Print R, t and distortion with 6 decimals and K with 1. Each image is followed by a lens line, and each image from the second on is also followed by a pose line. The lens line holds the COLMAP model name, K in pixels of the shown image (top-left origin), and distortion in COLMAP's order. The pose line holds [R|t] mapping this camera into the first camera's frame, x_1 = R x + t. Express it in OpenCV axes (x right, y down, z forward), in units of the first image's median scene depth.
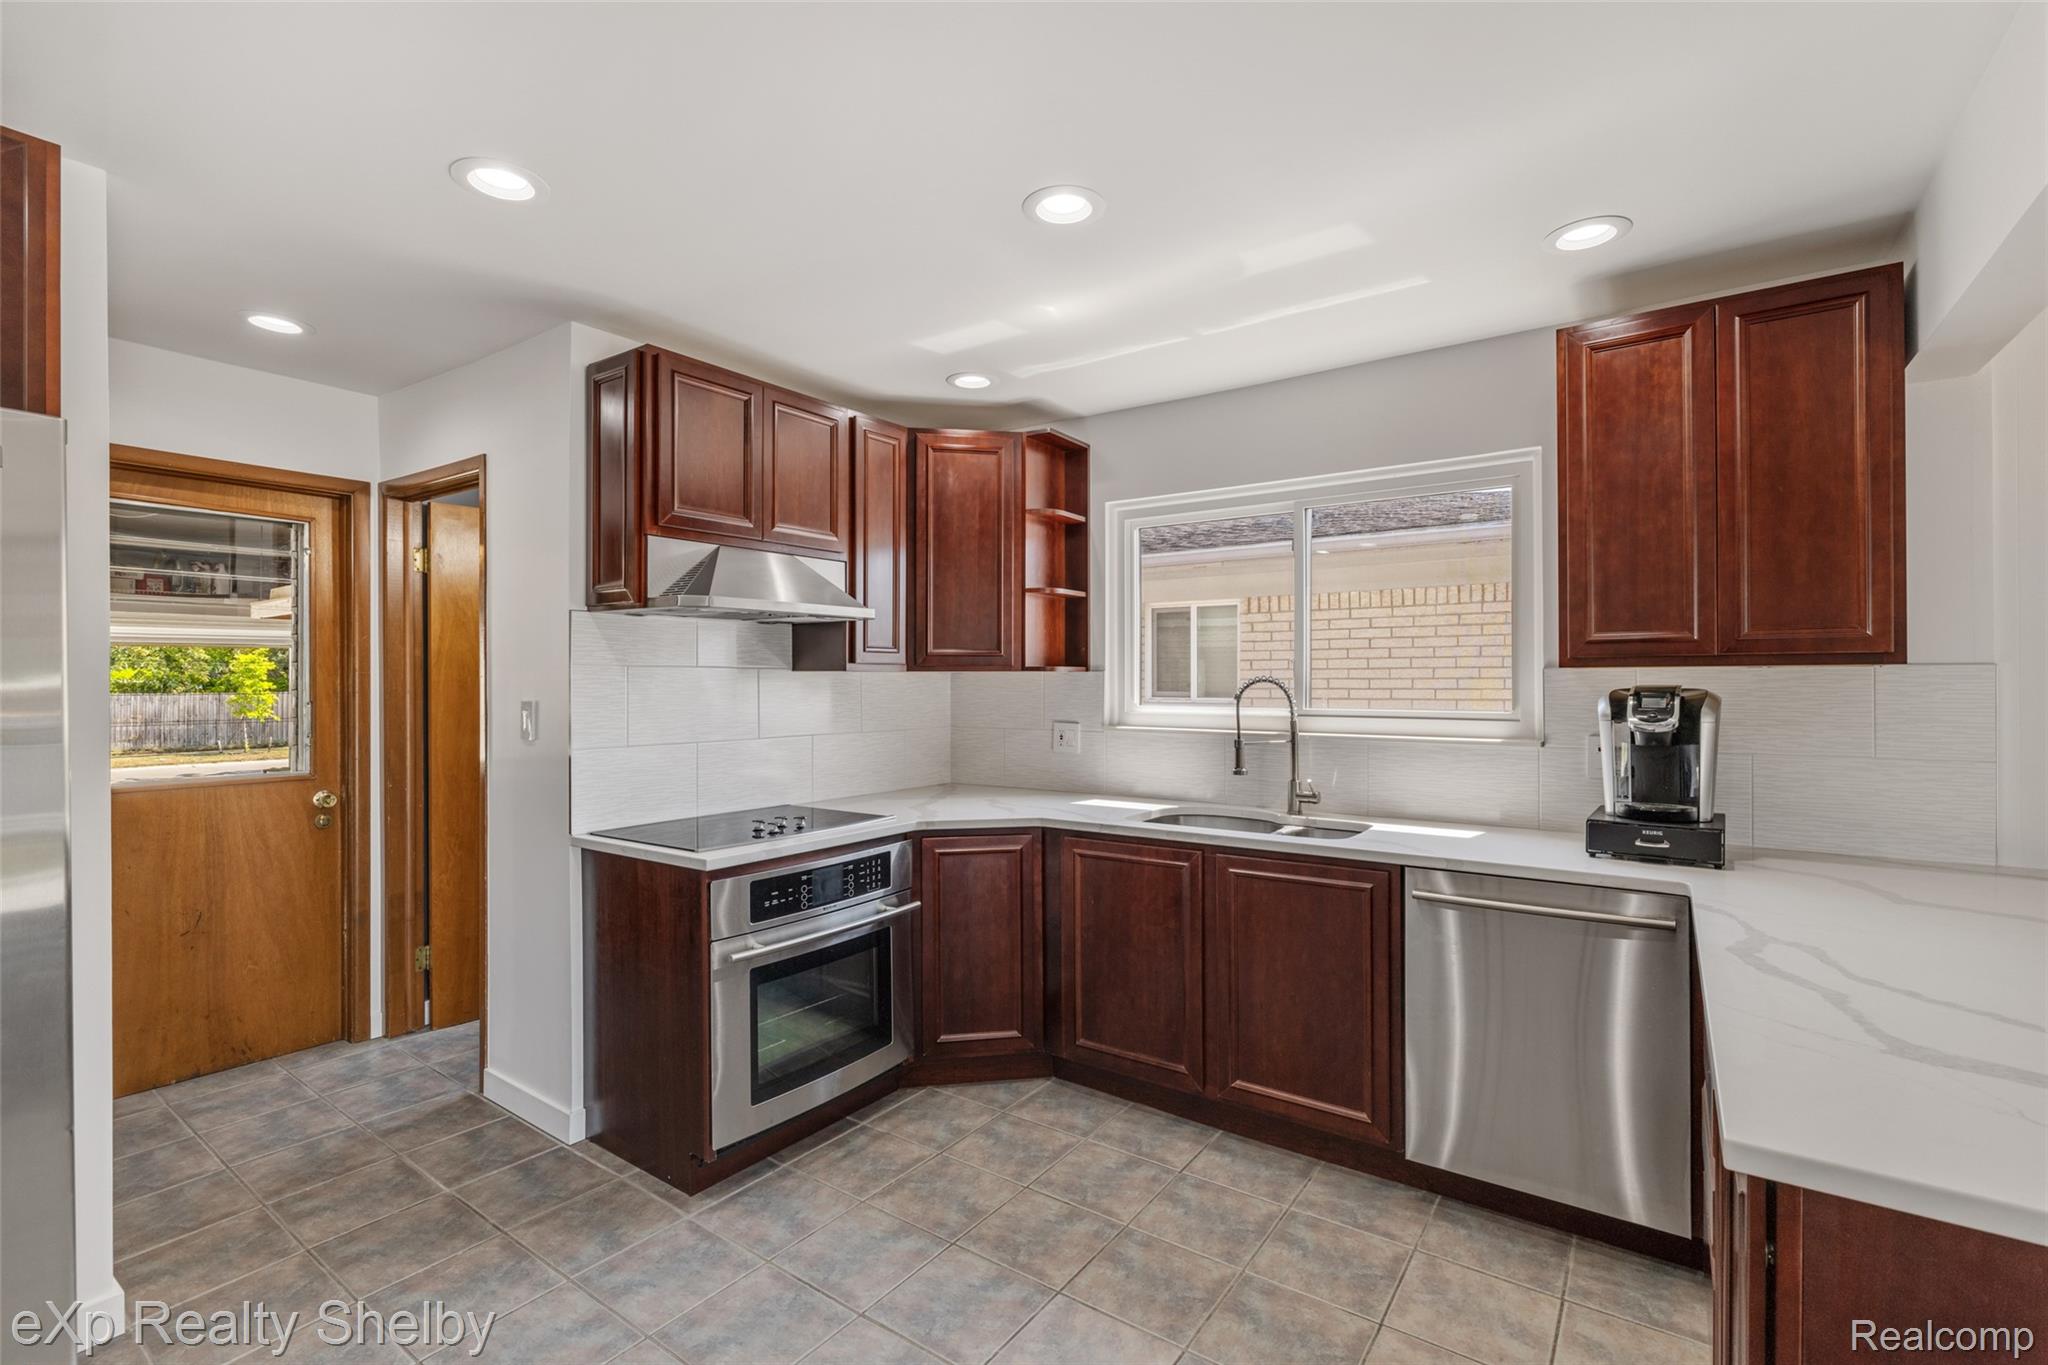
lens RADIAL K [[915.4, 0, 1024.3], [0, 915.4, 680.1], [0, 0, 1]] dist [-0.004090, 0.000292]
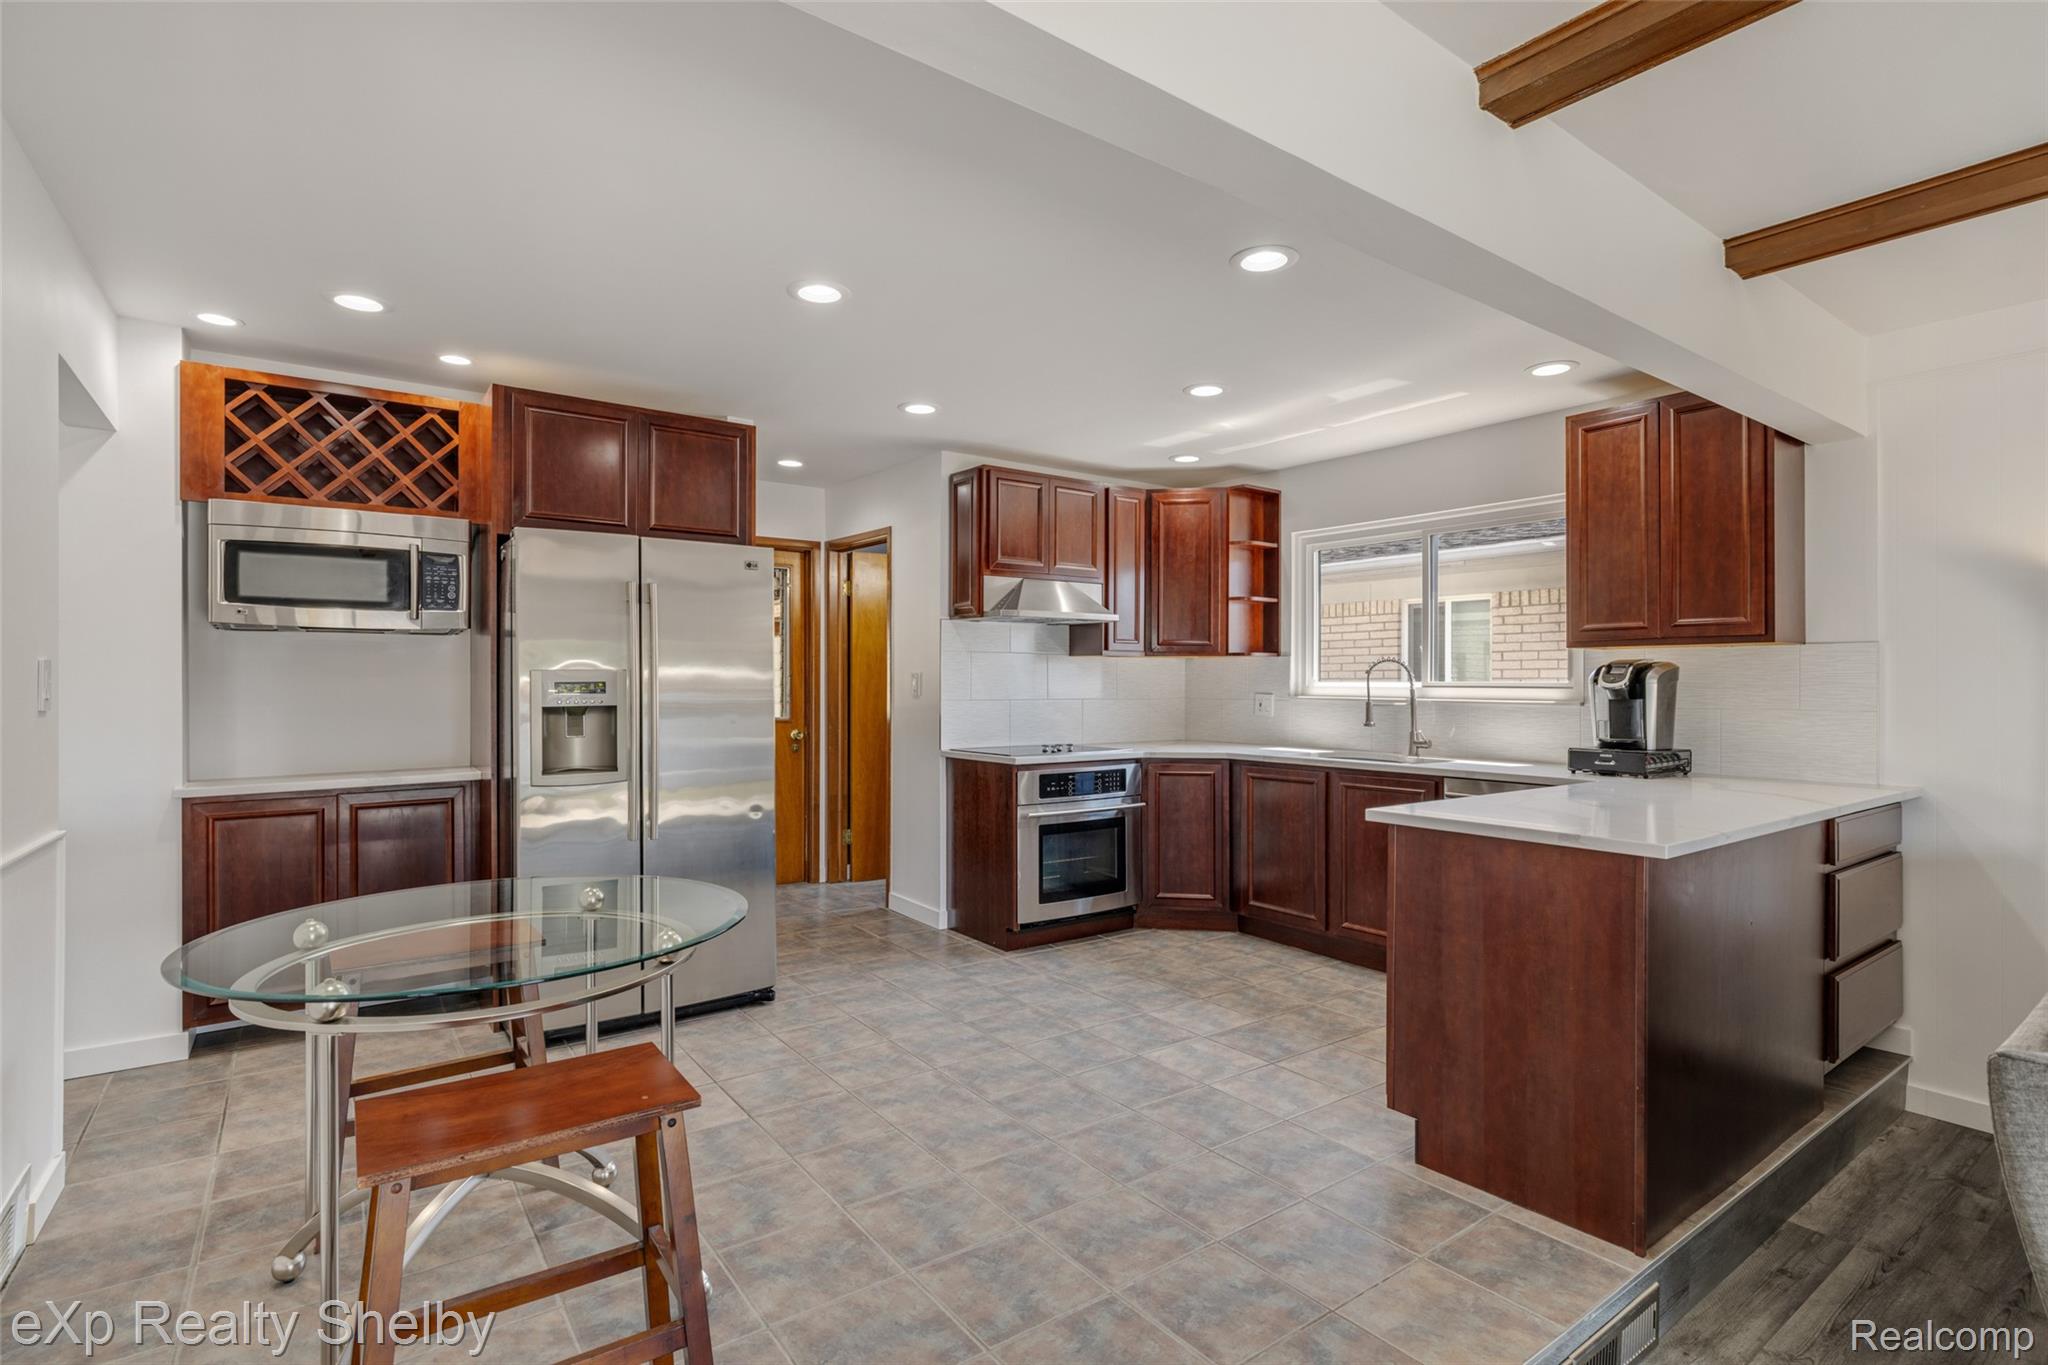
lens RADIAL K [[984.5, 0, 1024.6], [0, 984.5, 679.5], [0, 0, 1]] dist [-0.004408, 0.000063]
pose [[0.948174, 0.003432, -0.317732, 0.229546], [-0.003998, 0.999991, -0.001130, 0.036691], [0.317725, 0.002342, 0.948180, -0.670323]]
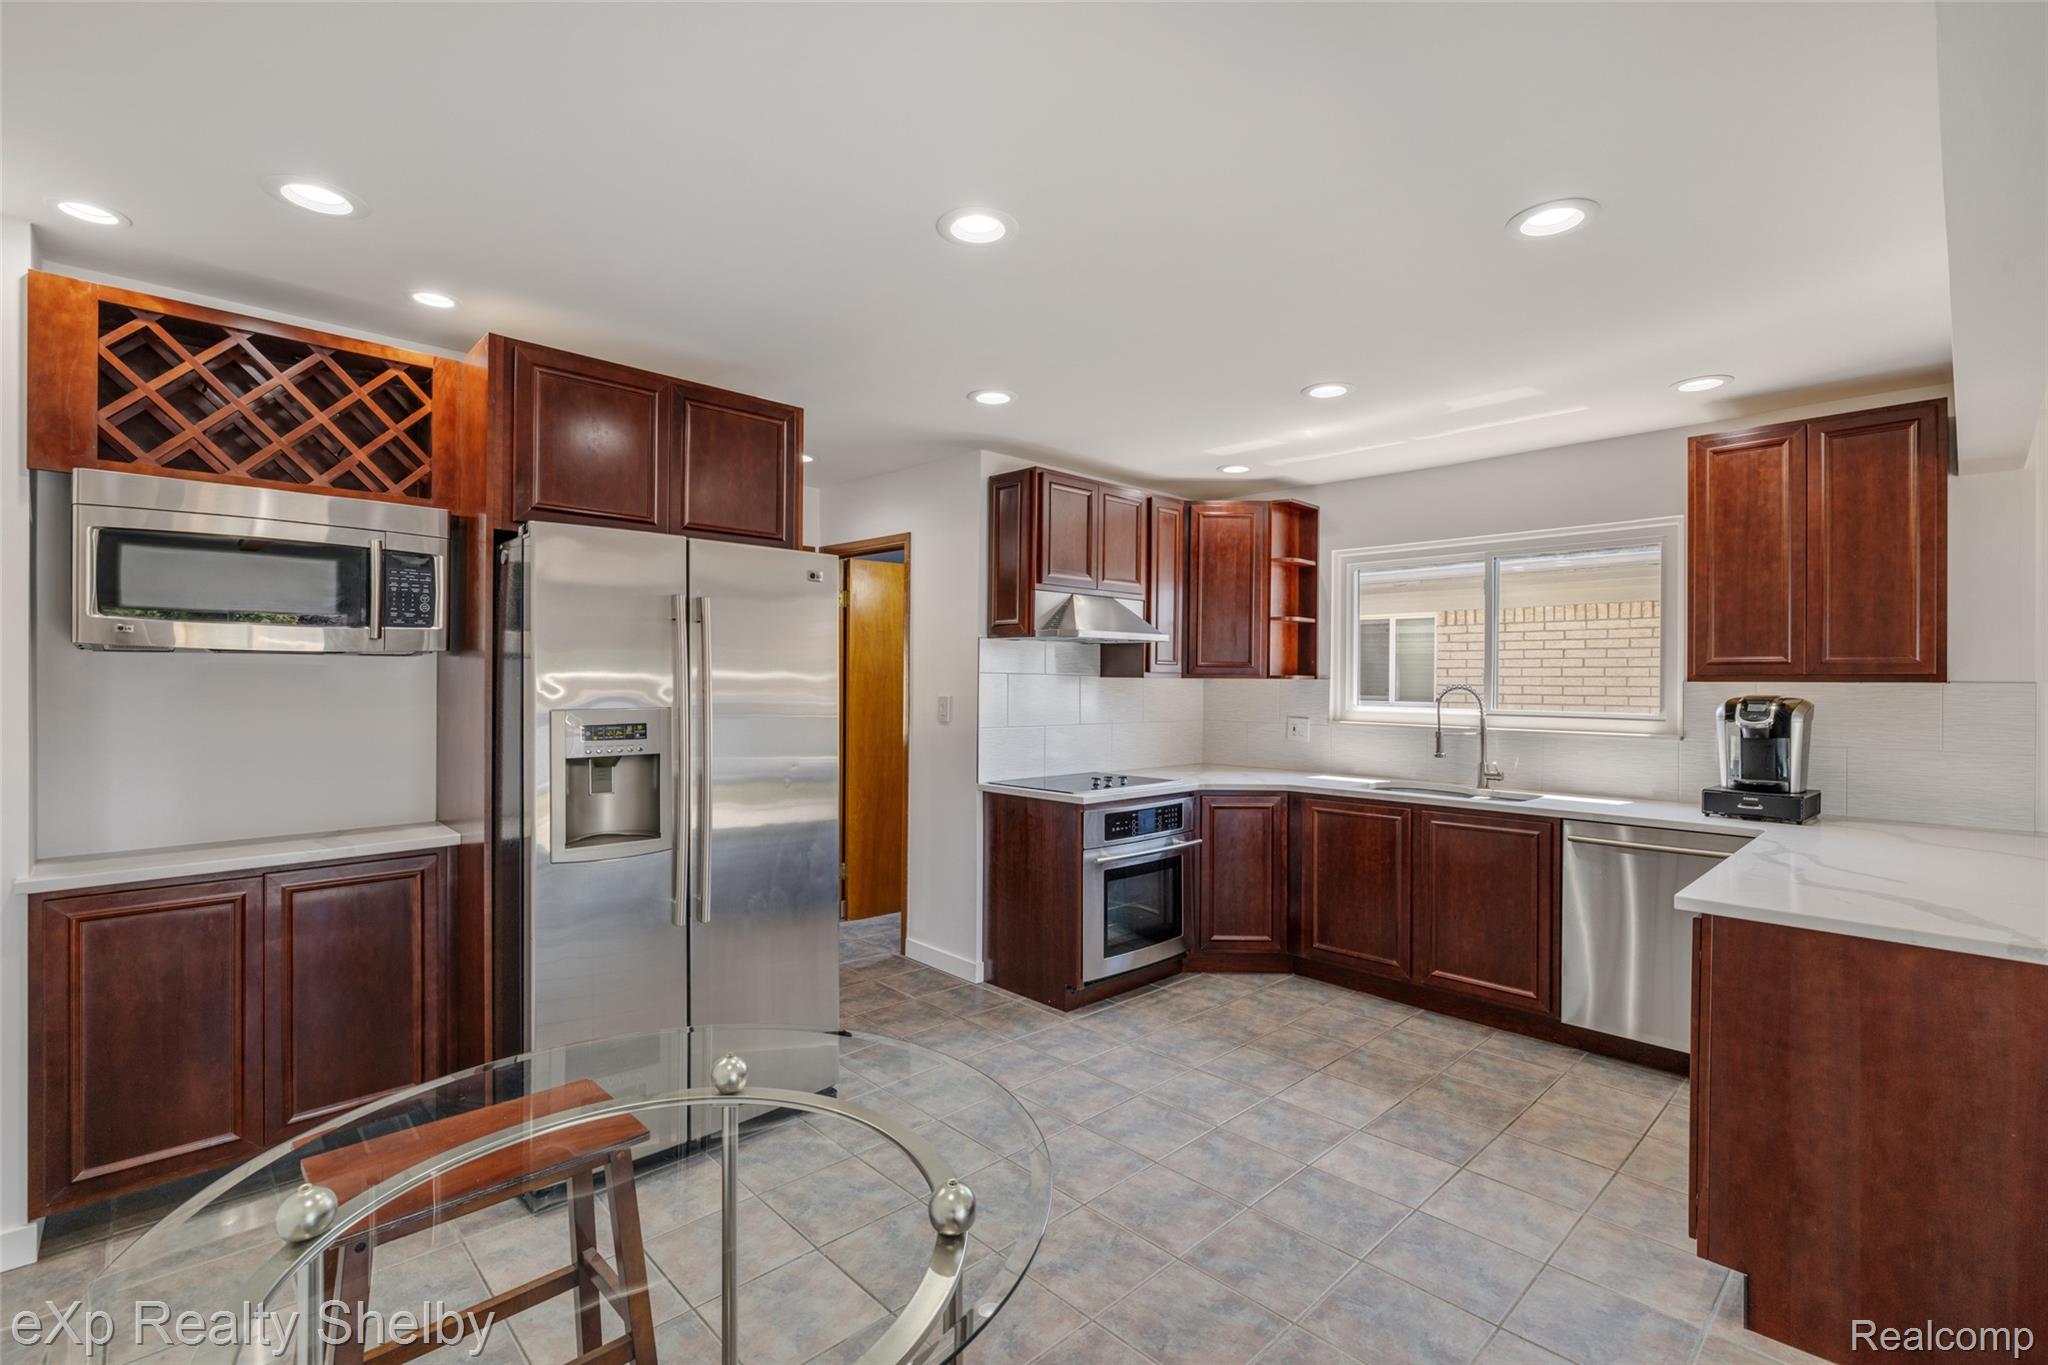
lens RADIAL K [[915.4, 0, 1024.3], [0, 915.4, 680.1], [0, 0, 1]] dist [-0.004090, 0.000292]
pose [[0.982229, 0.010048, -0.187415, -0.124578], [-0.010259, 0.999947, -0.000157, -0.004815], [0.187404, 0.002077, 0.982281, -0.478521]]
